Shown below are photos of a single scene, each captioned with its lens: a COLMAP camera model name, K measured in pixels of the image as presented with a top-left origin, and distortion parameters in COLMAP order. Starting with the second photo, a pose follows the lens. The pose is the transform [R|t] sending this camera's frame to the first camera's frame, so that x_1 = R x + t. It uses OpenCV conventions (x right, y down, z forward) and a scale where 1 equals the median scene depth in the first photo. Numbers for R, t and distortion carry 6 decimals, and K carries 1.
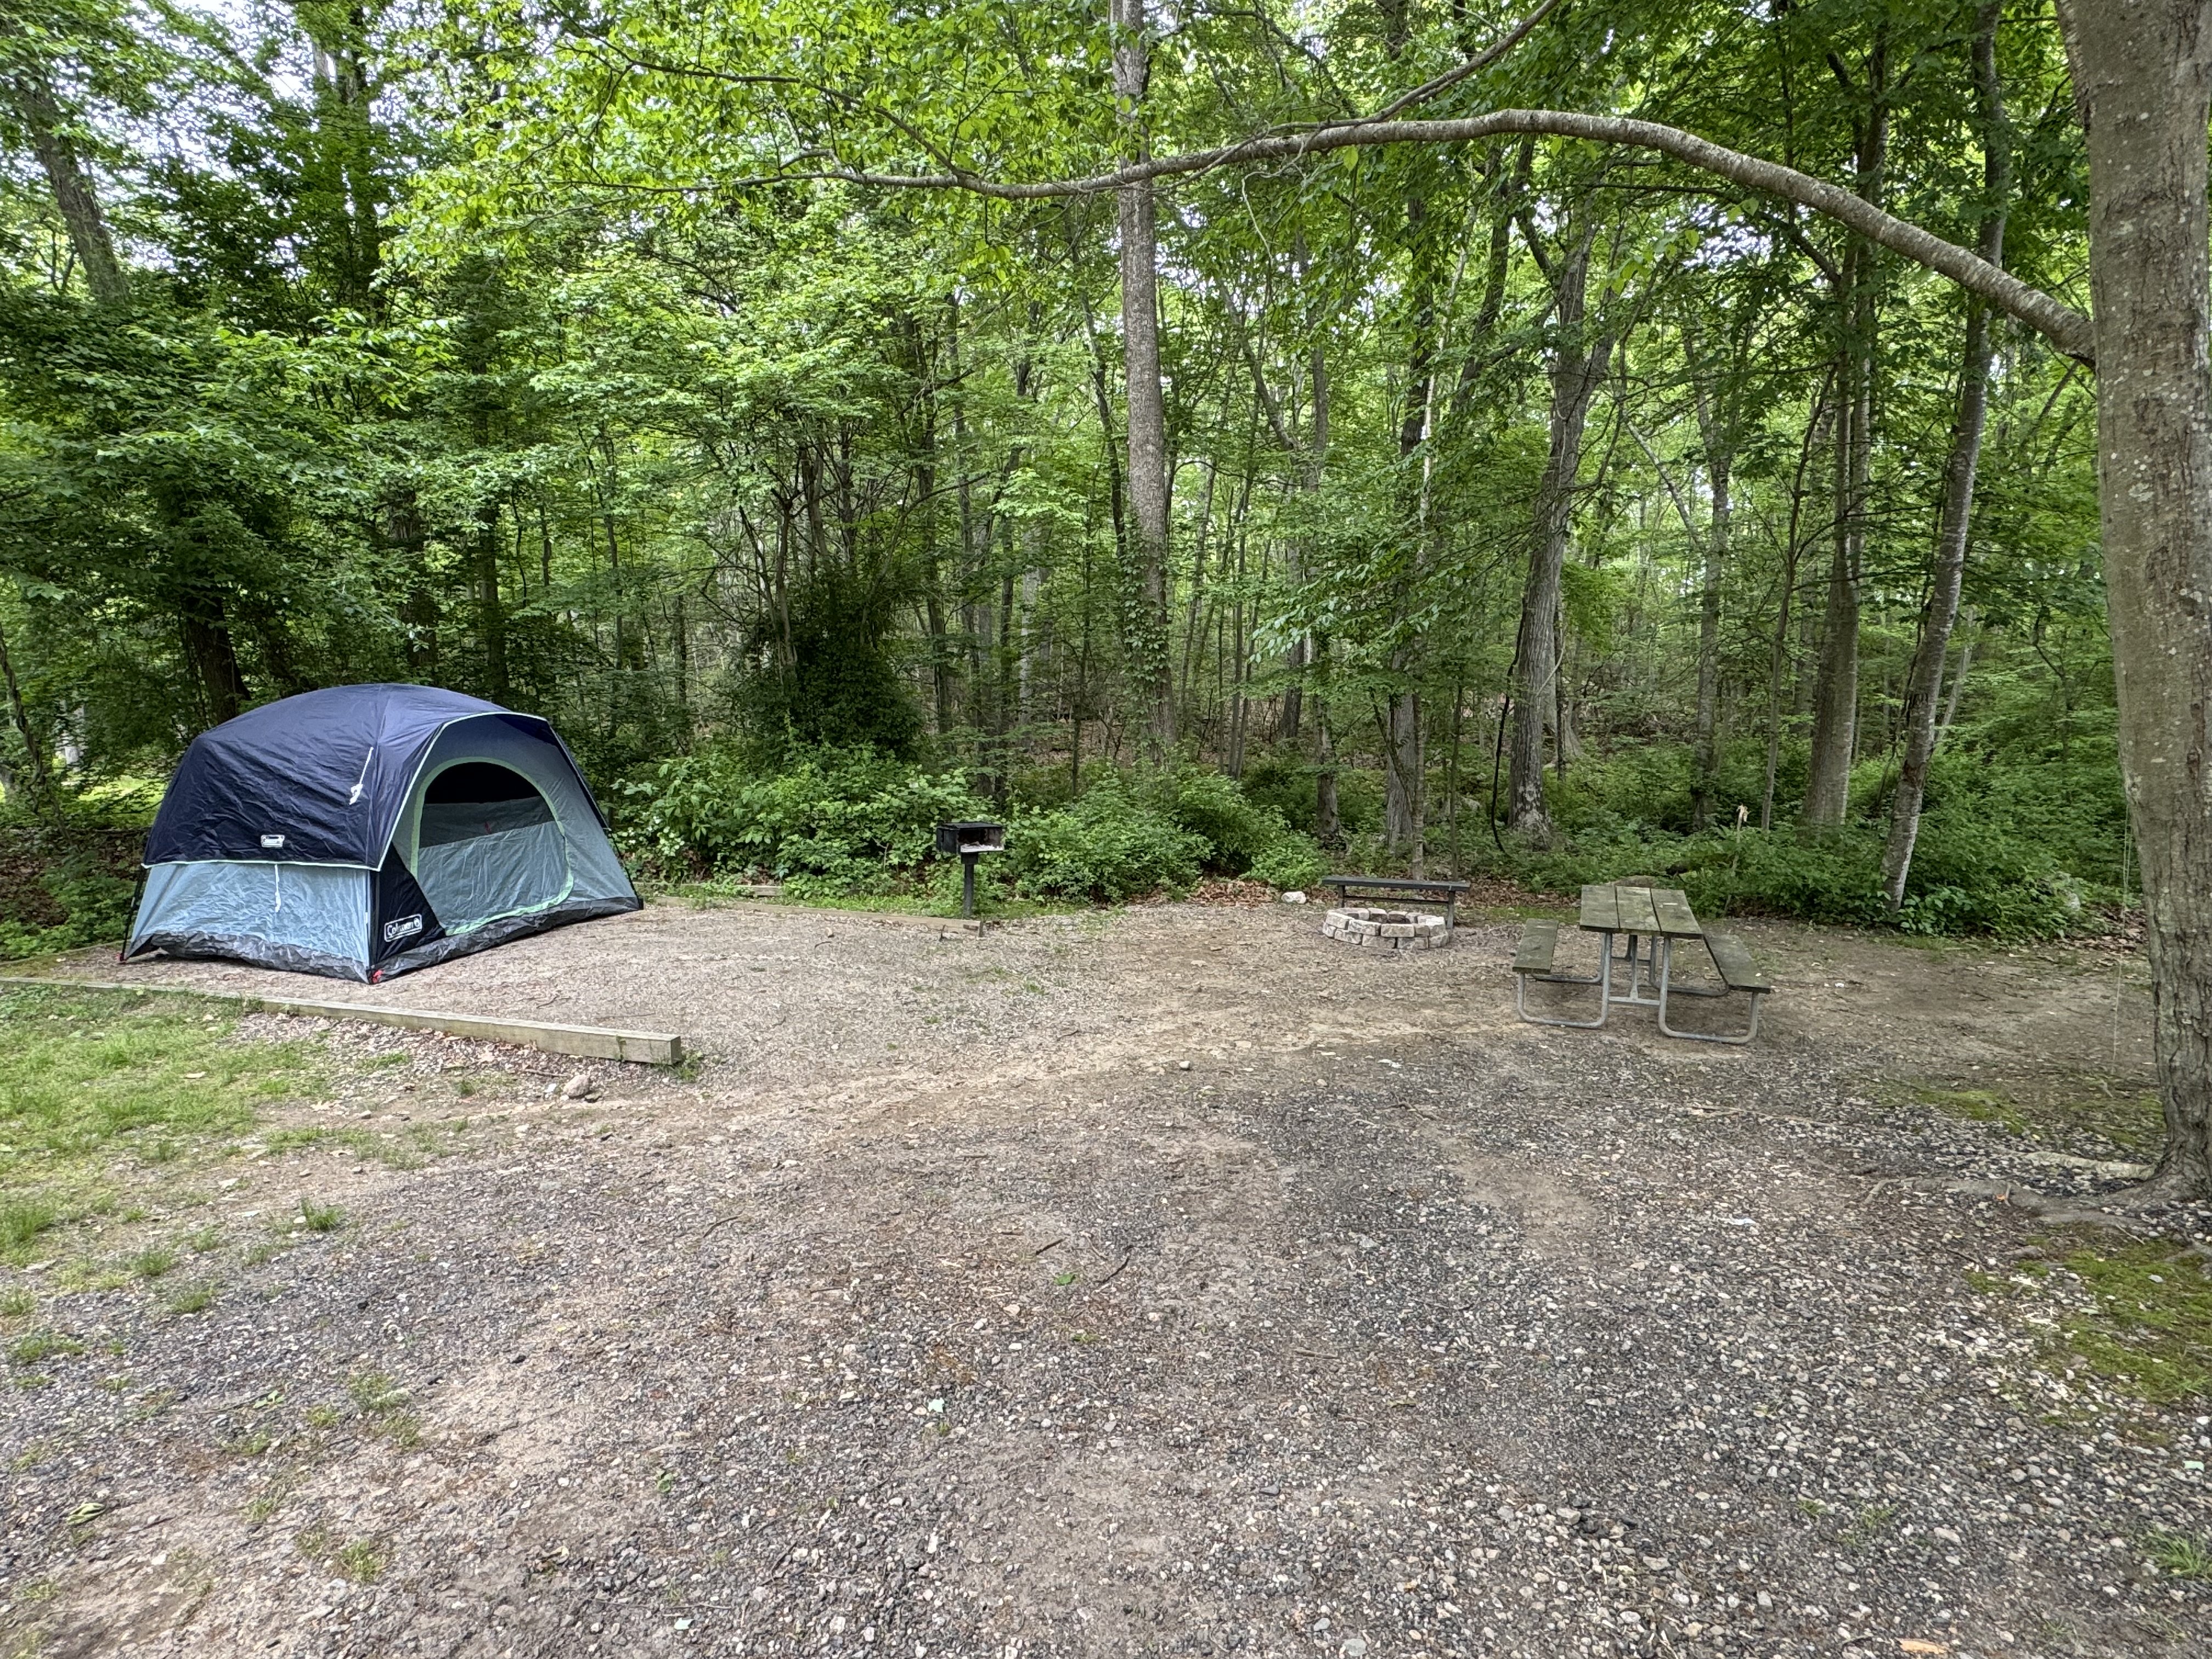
lens RADIAL K [[1201.9, 0, 1113.1], [0, 1201.9, 817.6], [0, 0, 1]] dist [-0.004455, 0.000520]
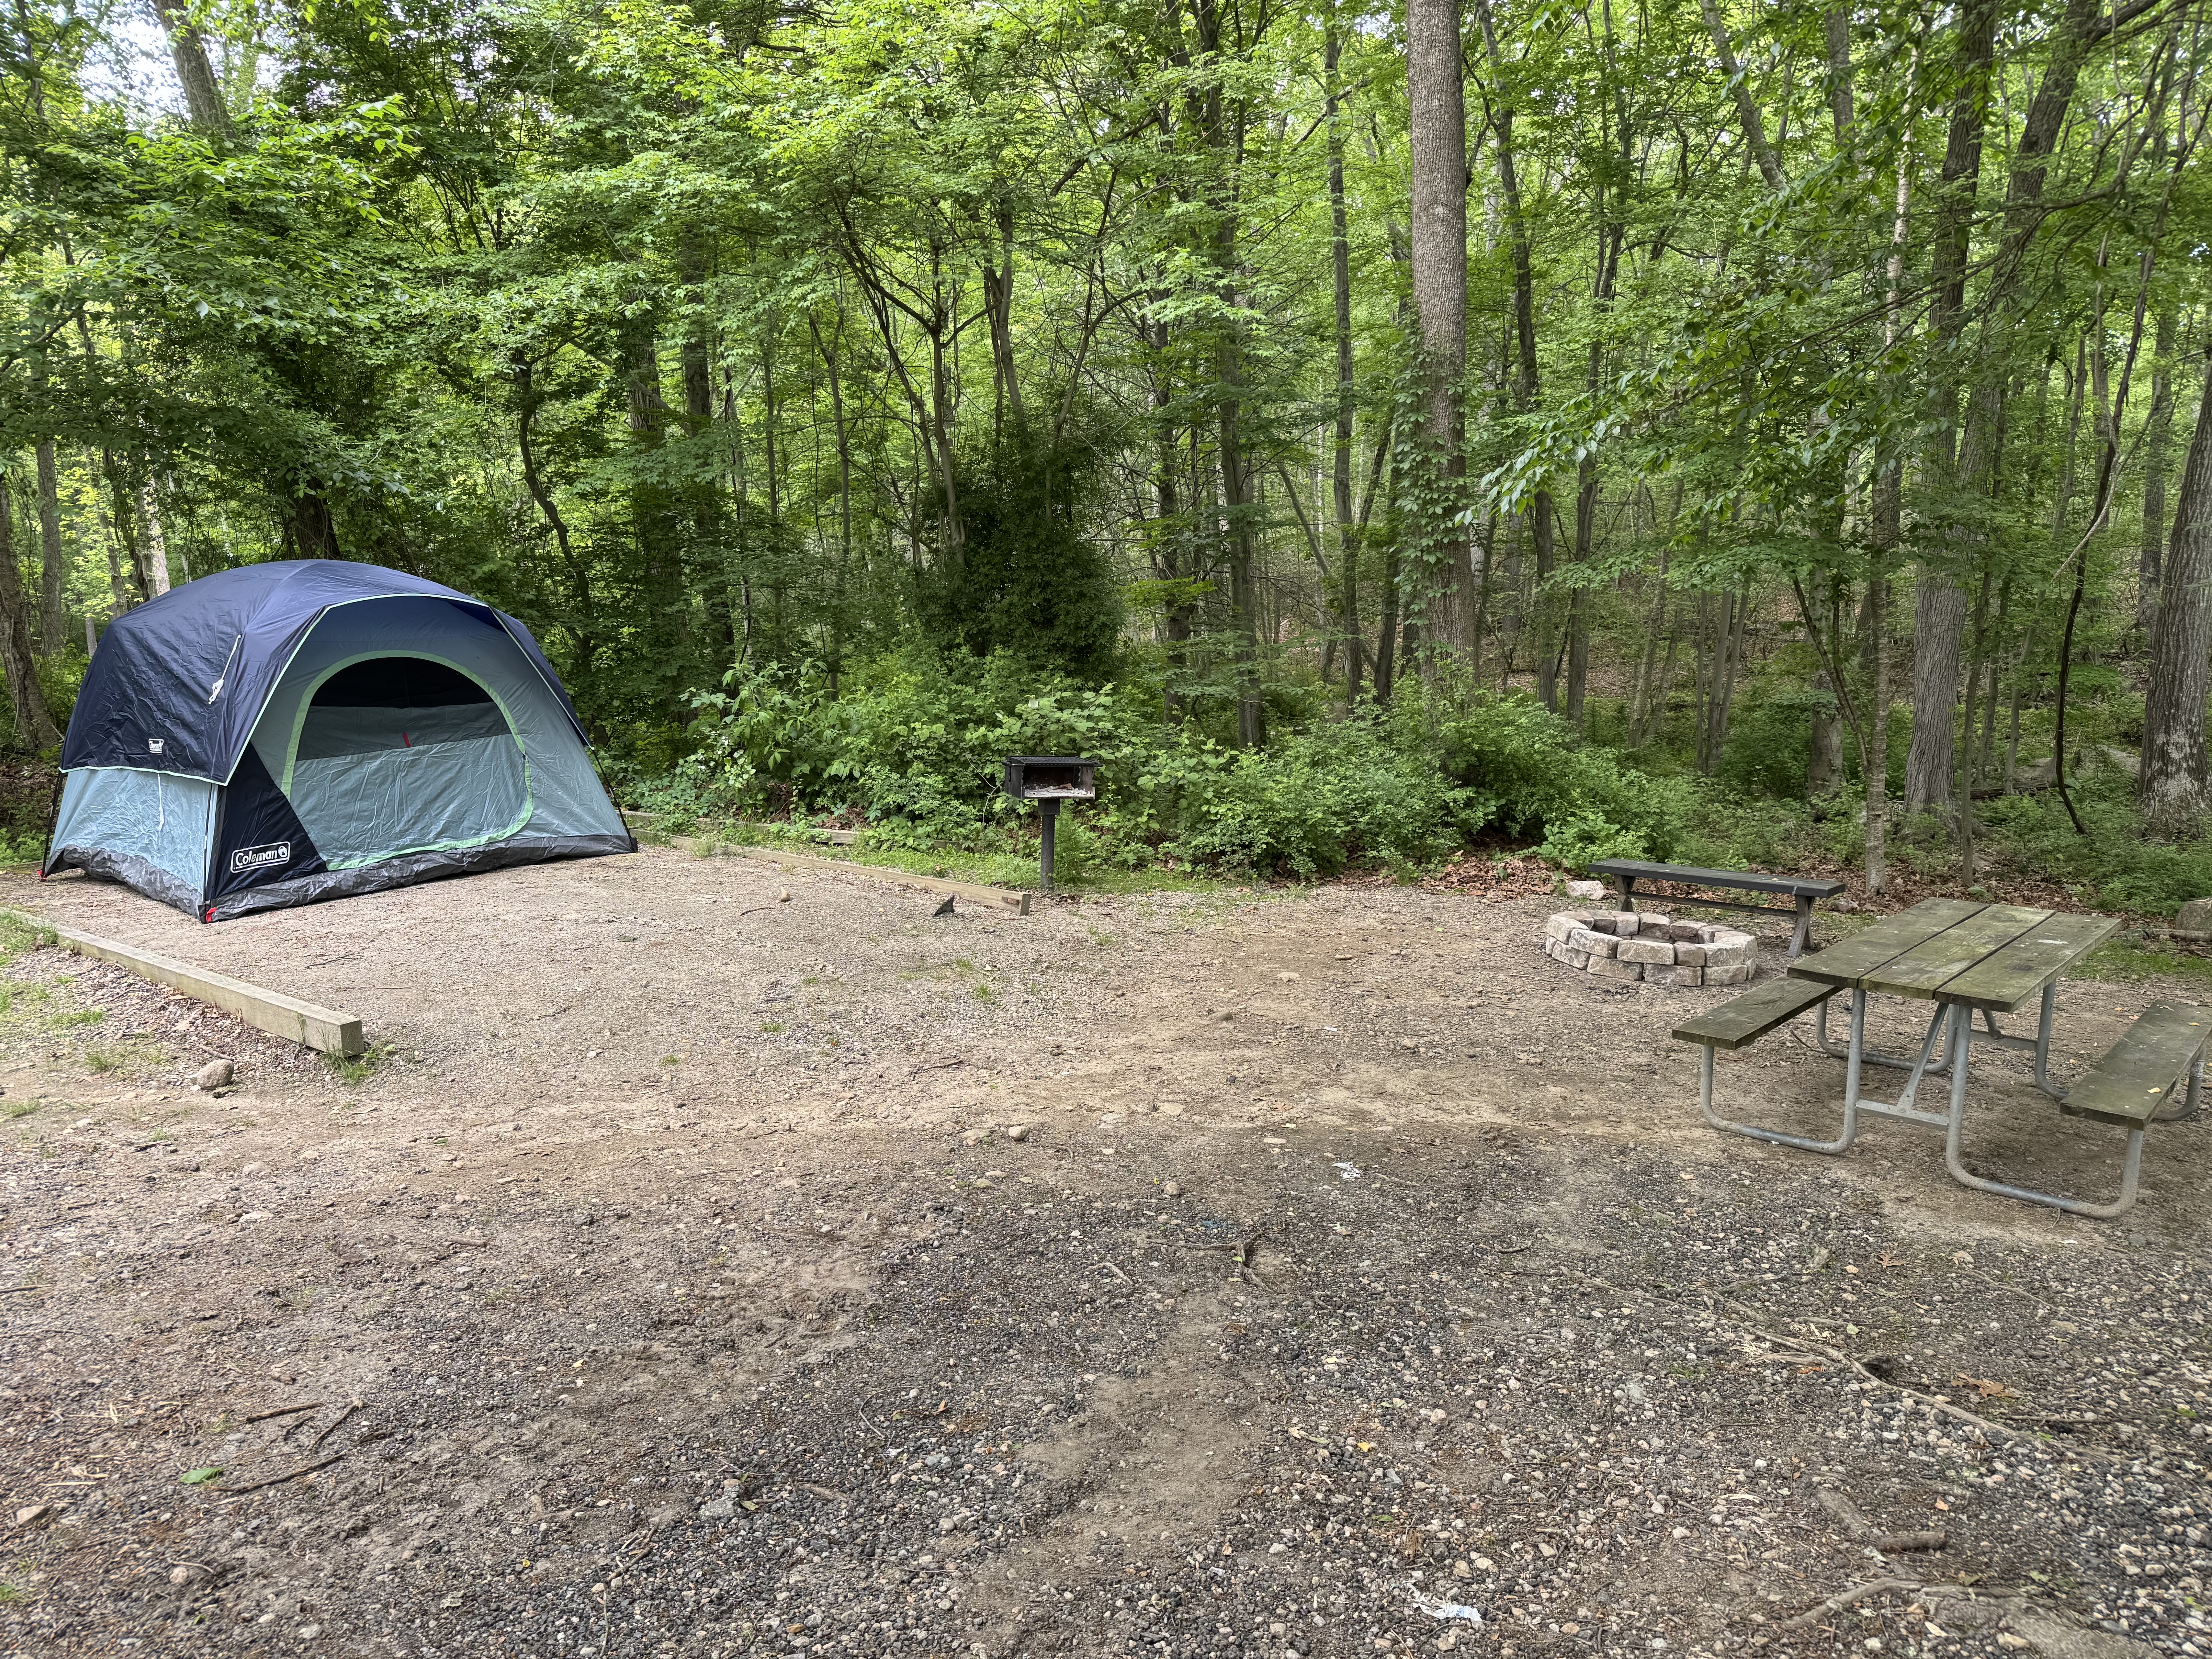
lens RADIAL K [[1544.8, 0, 1098.4], [0, 1544.8, 831.9], [0, 0, 1]] dist [0.043402, -0.002753]
pose [[0.941233, 0.049729, -0.334077, 0.249001], [-0.034055, 0.998034, 0.052617, -0.000413], [0.336037, -0.038148, 0.941076, 0.160587]]
